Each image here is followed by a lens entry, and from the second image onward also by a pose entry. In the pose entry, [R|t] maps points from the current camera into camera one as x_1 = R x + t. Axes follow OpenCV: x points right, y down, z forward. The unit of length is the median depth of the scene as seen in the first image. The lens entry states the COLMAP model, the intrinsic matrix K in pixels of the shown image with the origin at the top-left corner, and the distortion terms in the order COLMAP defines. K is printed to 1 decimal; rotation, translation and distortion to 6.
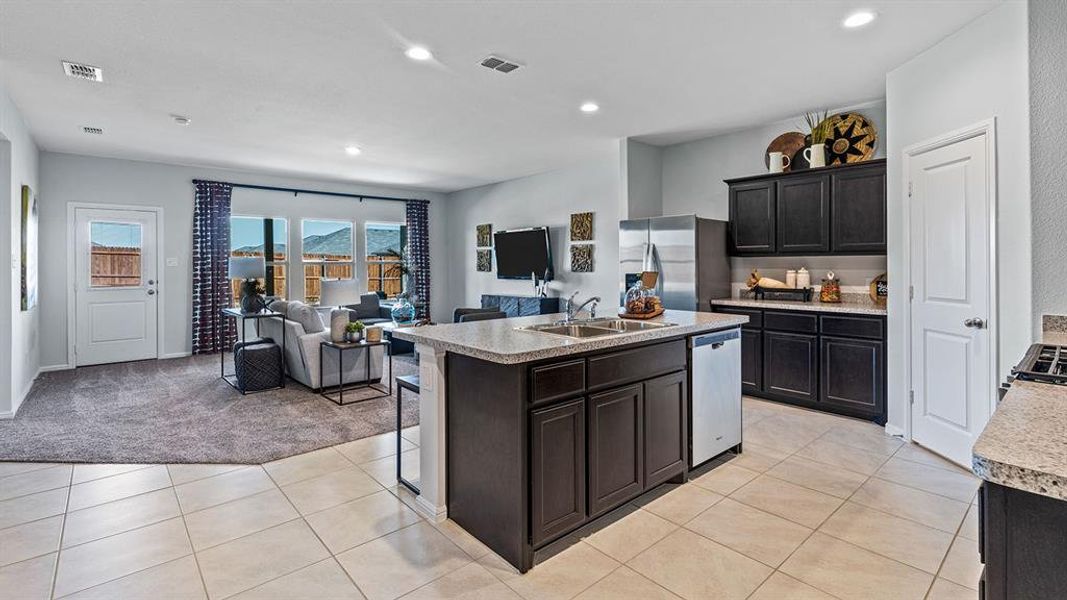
lens RADIAL K [[483.8, 0, 536.8], [0, 483.8, 265.0], [0, 0, 1]] dist [0.008985, -0.003243]
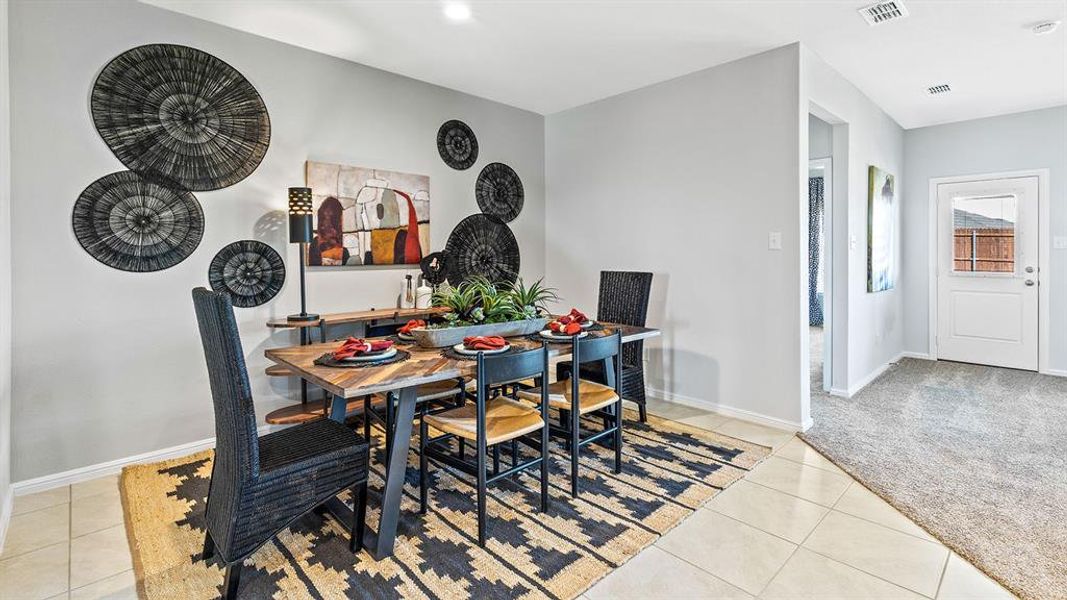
lens RADIAL K [[483.8, 0, 534.2], [0, 483.8, 254.3], [0, 0, 1]] dist [0.008985, -0.003243]
pose [[0.040223, 0.008565, -0.999154, -0.083614], [0.000812, 0.999963, 0.008604, 0.005644], [0.999190, -0.001157, 0.040214, 0.253529]]
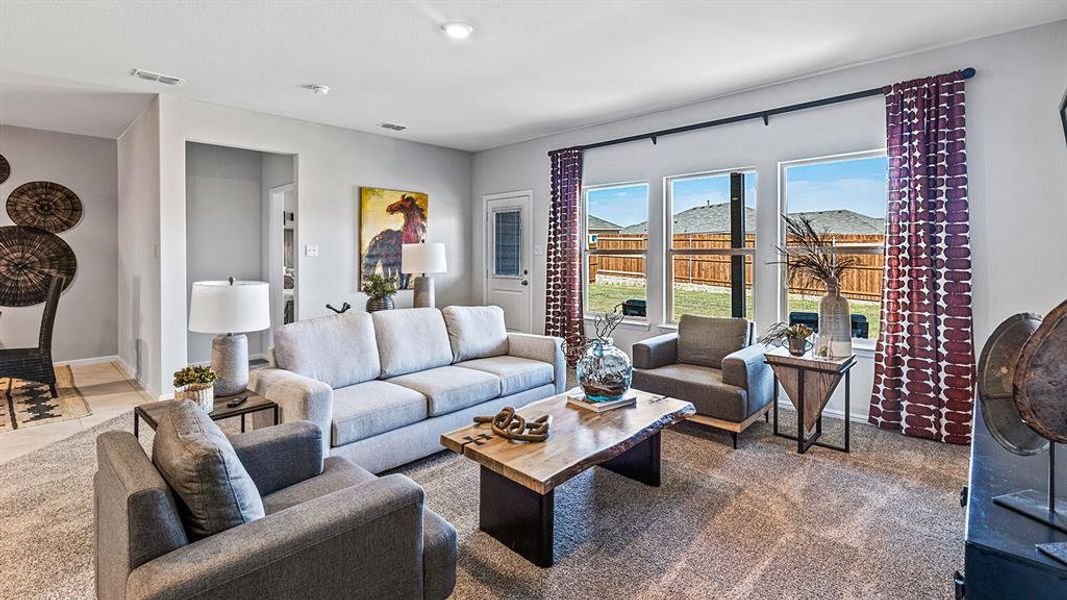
lens RADIAL K [[483.8, 0, 516.9], [0, 483.8, 257.3], [0, 0, 1]] dist [0.008985, -0.003243]
pose [[0.100978, 0.011231, -0.994825, 0.162911], [0.001300, 0.999934, 0.011421, -0.004826], [0.994888, -0.002447, 0.100956, 1.159225]]
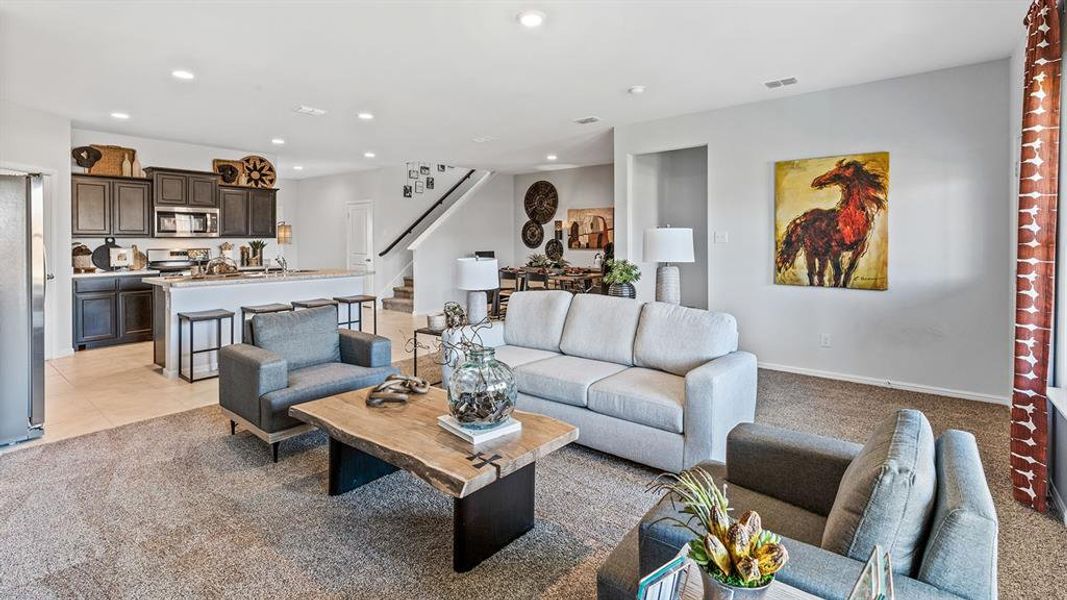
lens RADIAL K [[483.8, 0, 537.2], [0, 483.8, 243.5], [0, 0, 1]] dist [0.008985, -0.003243]
pose [[-0.985839, 0.007652, -0.167521, -0.348786], [0.006413, 0.999948, 0.007934, -0.005289], [0.167573, 0.006748, -0.985836, 1.764500]]
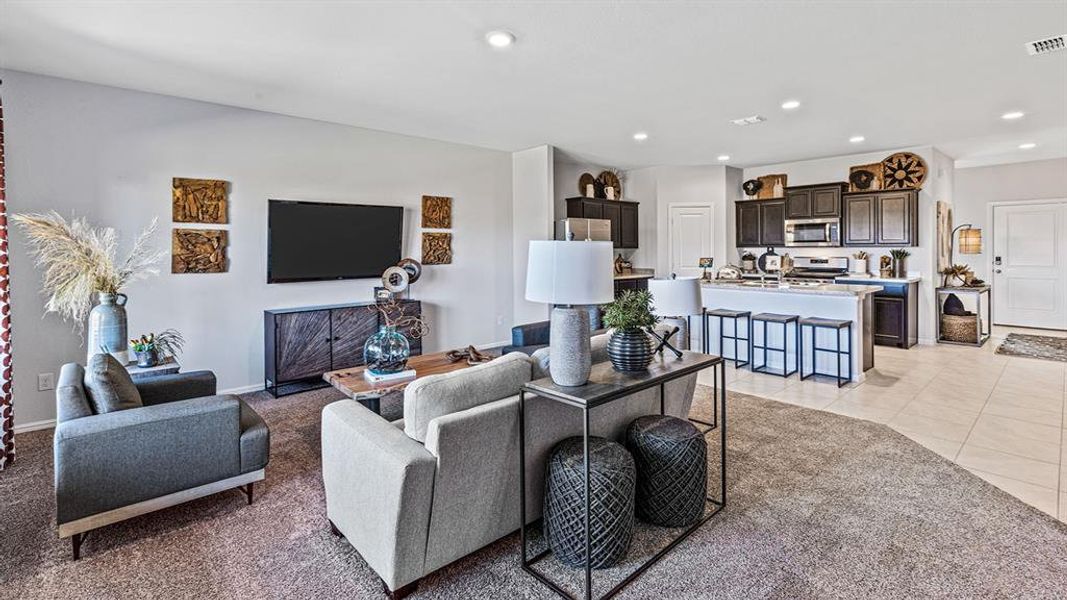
lens RADIAL K [[483.8, 0, 538.9], [0, 483.8, 251.7], [0, 0, 1]] dist [0.008985, -0.003243]
pose [[-0.010939, -0.001533, 0.999939, -1.059534], [0.007631, 0.999970, 0.001616, -0.011063], [-0.999911, 0.007649, -0.010927, 1.124234]]
